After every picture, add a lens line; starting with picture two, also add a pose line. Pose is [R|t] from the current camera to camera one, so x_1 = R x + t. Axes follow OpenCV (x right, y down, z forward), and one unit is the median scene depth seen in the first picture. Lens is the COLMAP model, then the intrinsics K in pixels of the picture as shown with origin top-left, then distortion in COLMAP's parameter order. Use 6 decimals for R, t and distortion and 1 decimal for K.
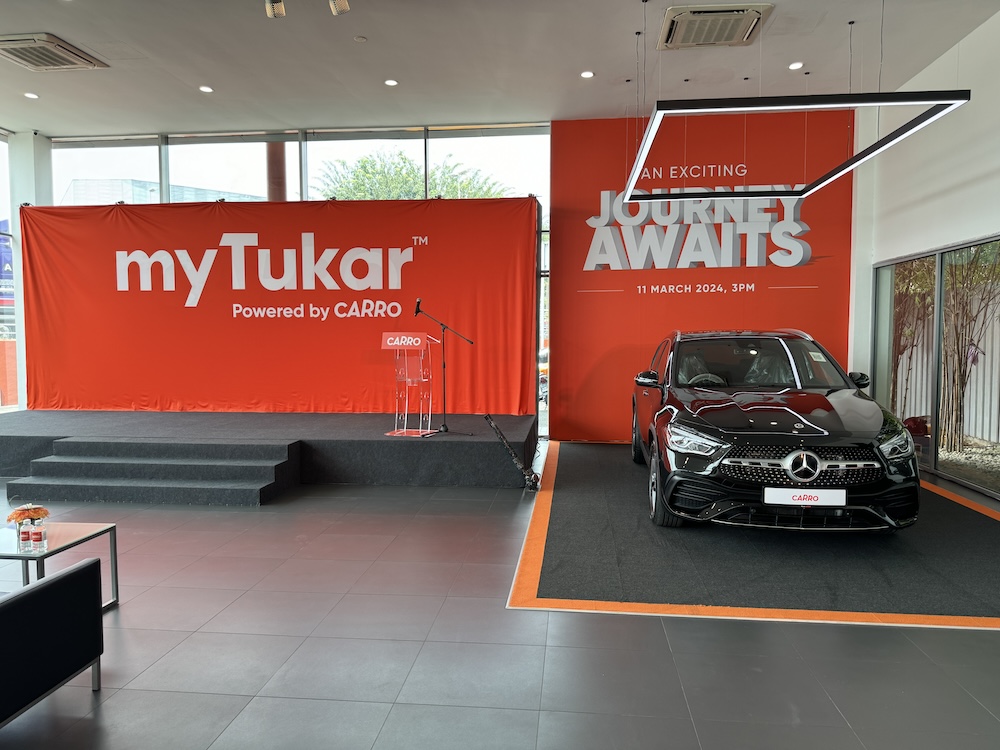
lens RADIAL K [[706.0, 0, 500.0], [0, 706.0, 375.0], [0, 0, 1]] dist [0.067436, -0.001472]
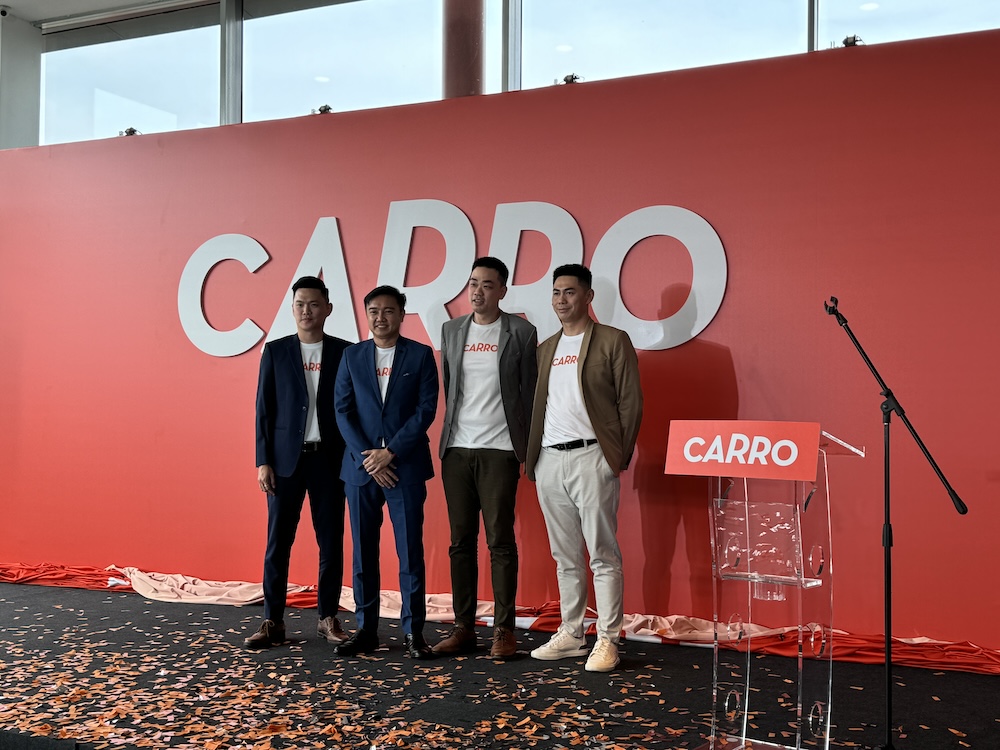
lens RADIAL K [[1181.8, 0, 500.0], [0, 1181.8, 375.0], [0, 0, 1]] dist [0.191963, -0.437581]
pose [[0.942772, -0.002948, -0.333424, -0.062010], [-0.028578, 0.995567, -0.089608, -0.030669], [0.332211, 0.094008, 0.938509, 0.479799]]
